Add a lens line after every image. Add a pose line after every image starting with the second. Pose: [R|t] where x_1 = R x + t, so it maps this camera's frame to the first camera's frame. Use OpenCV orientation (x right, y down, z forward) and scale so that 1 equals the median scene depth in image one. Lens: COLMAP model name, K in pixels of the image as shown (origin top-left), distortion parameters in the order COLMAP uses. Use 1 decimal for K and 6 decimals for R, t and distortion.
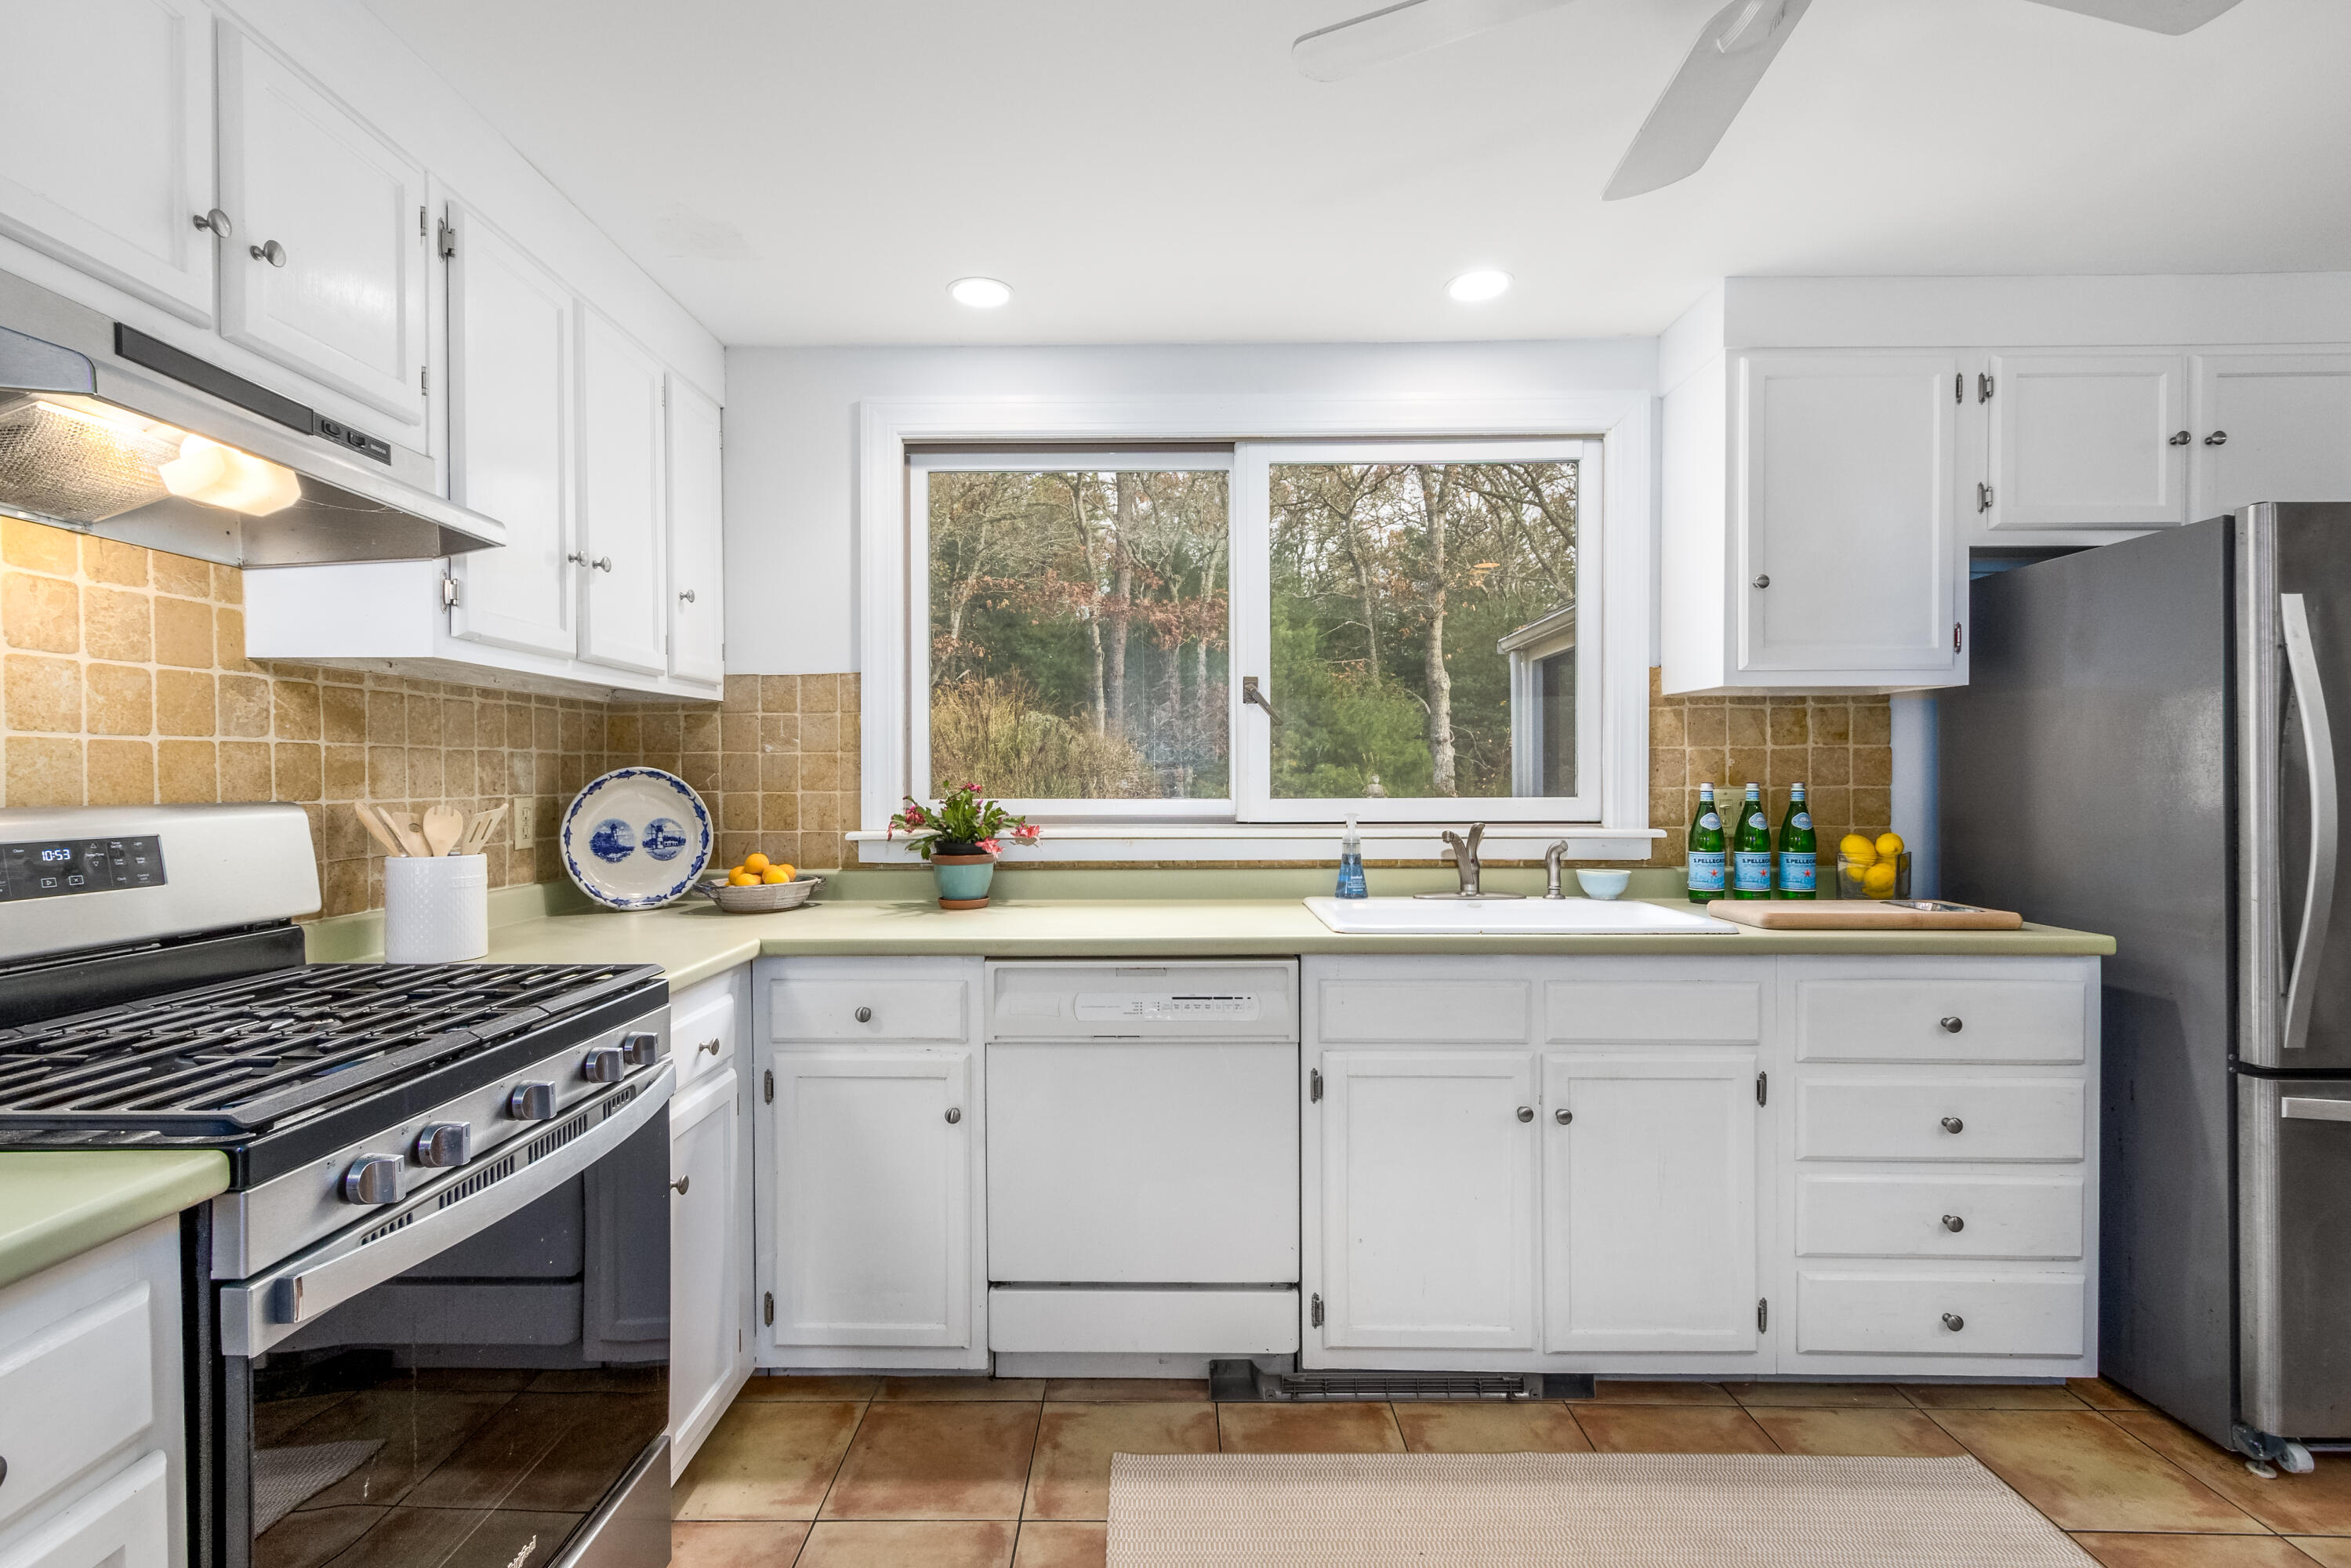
lens RADIAL K [[1102.1, 0, 1157.5], [0, 1102.1, 788.4], [0, 0, 1]] dist [0.006539, 0.001199]
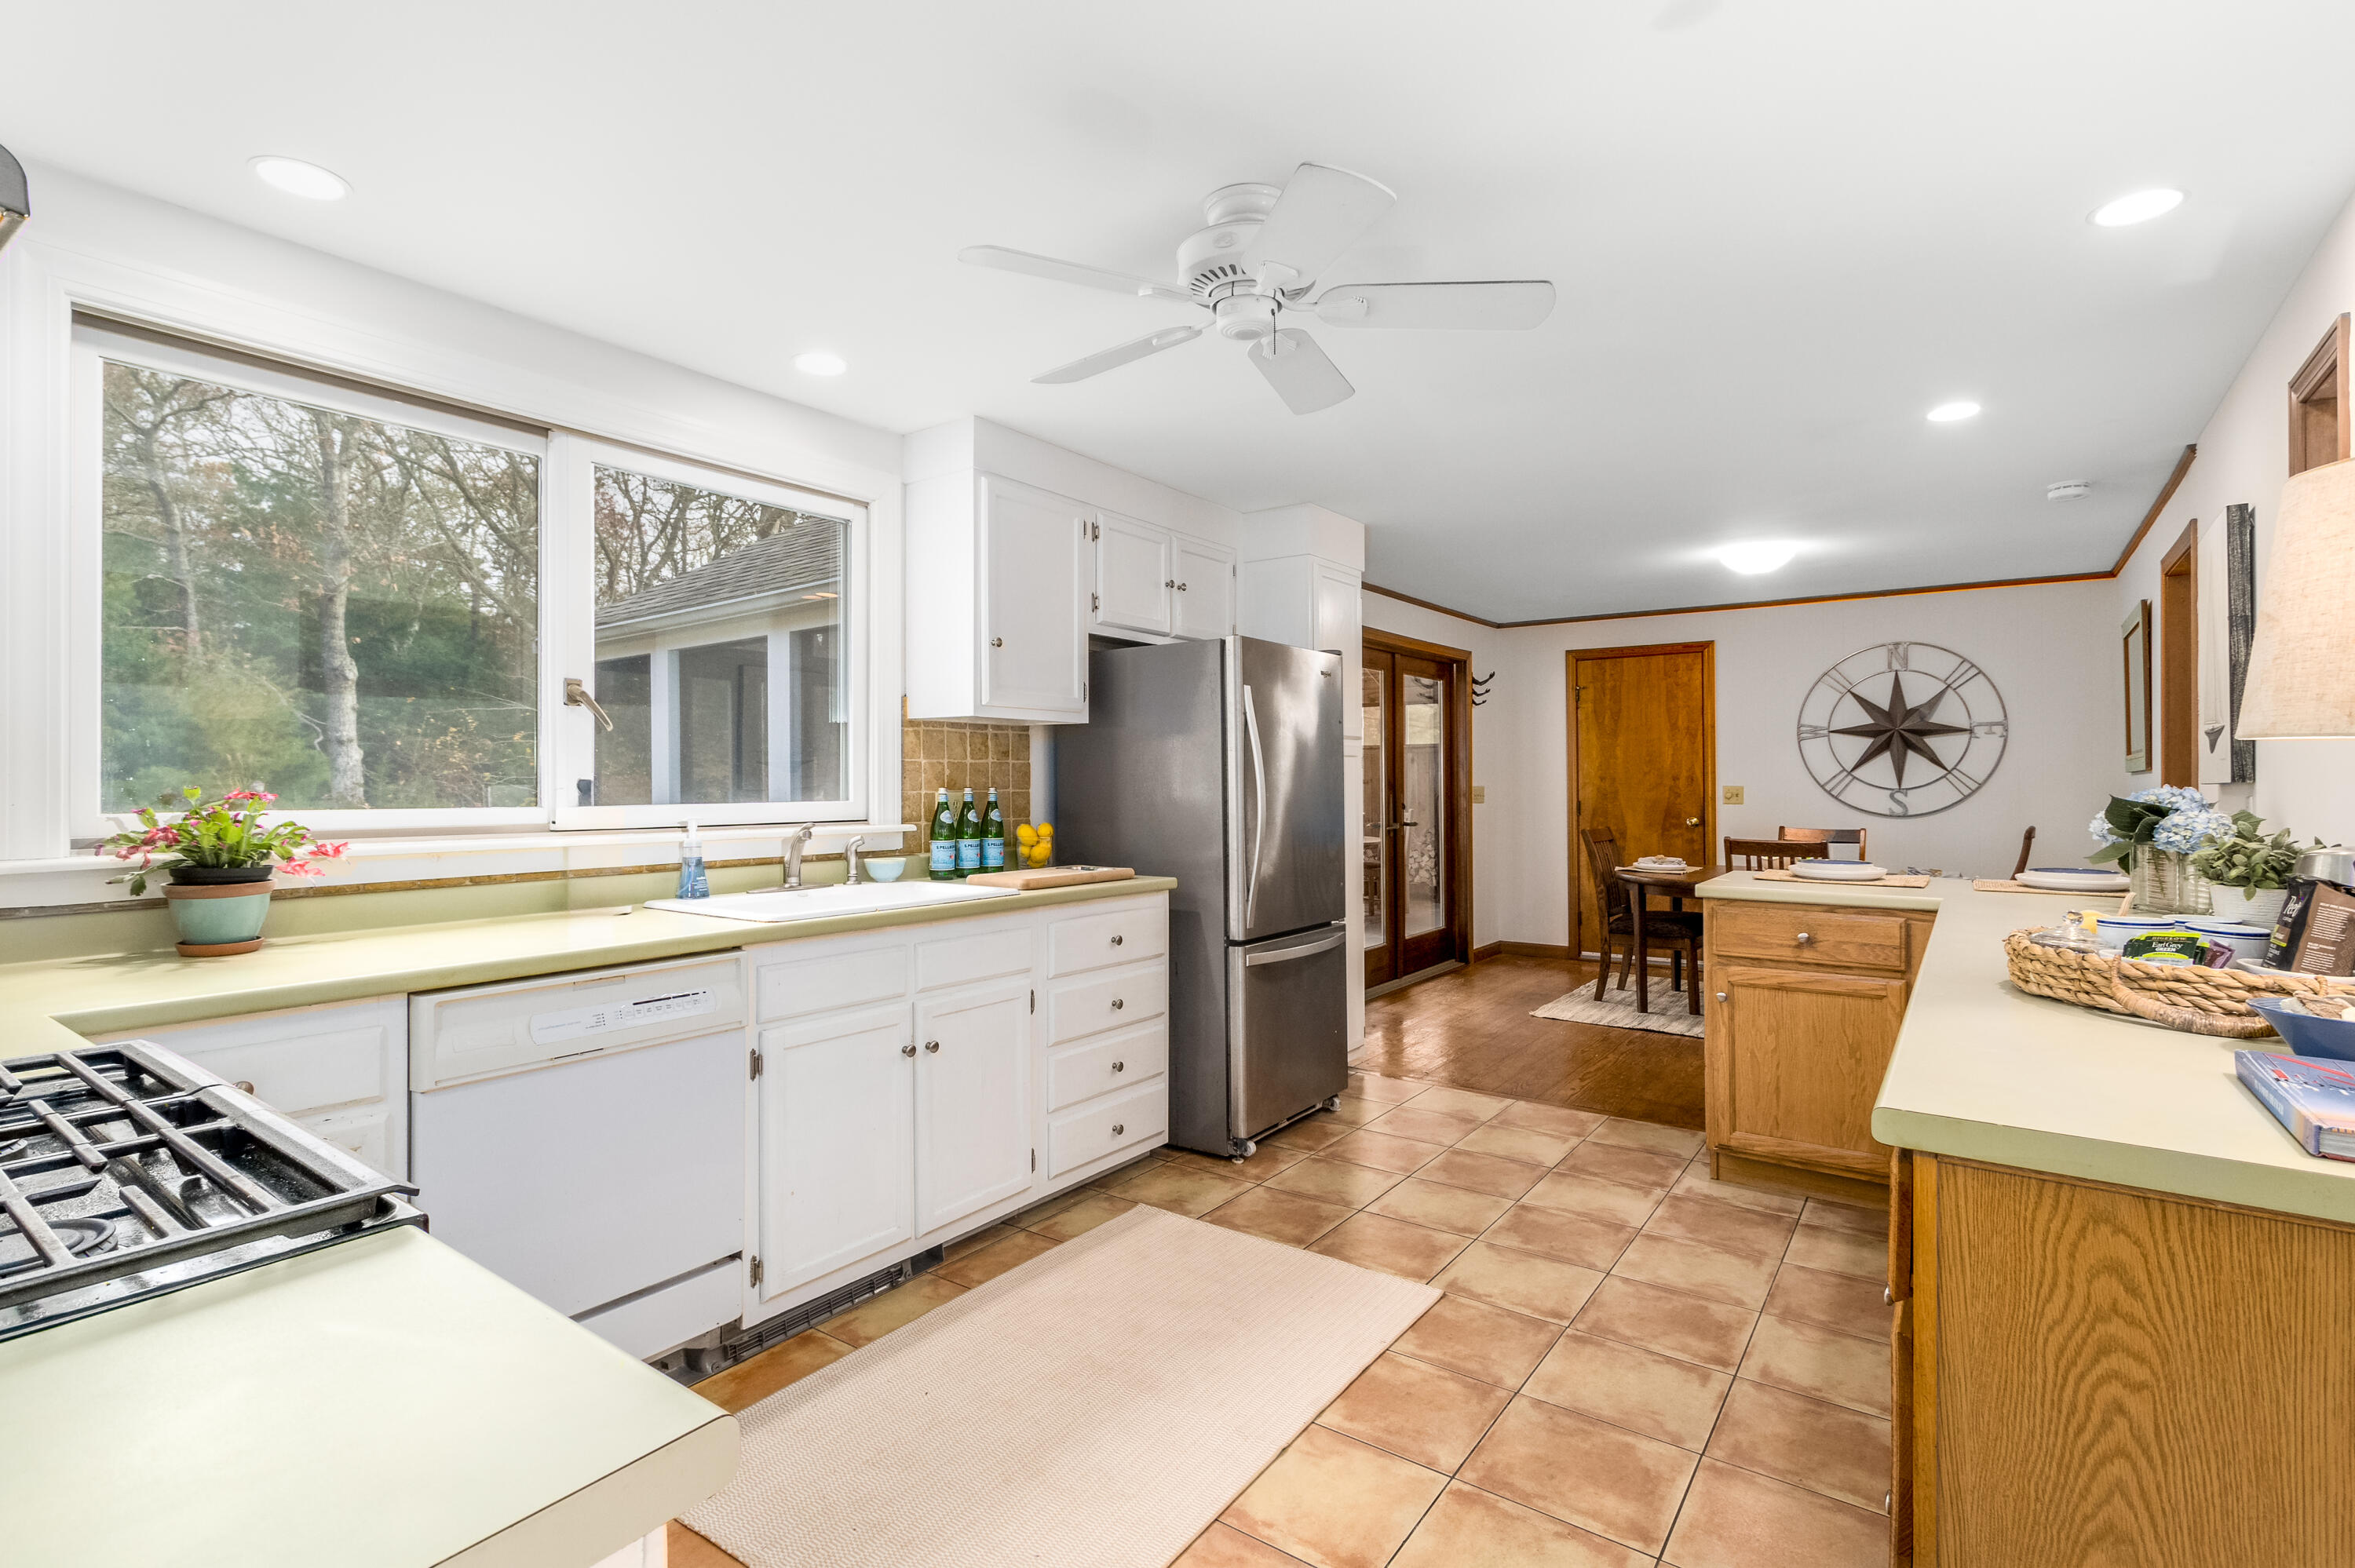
lens RADIAL K [[1103.7, 0, 1178.3], [0, 1103.7, 781.7], [0, 0, 1]] dist [0.006539, 0.001199]
pose [[0.577650, 0.002025, 0.816282, -0.449807], [0.008066, 0.999934, -0.008189, 0.001030], [-0.816244, 0.011314, 0.577596, 0.017227]]
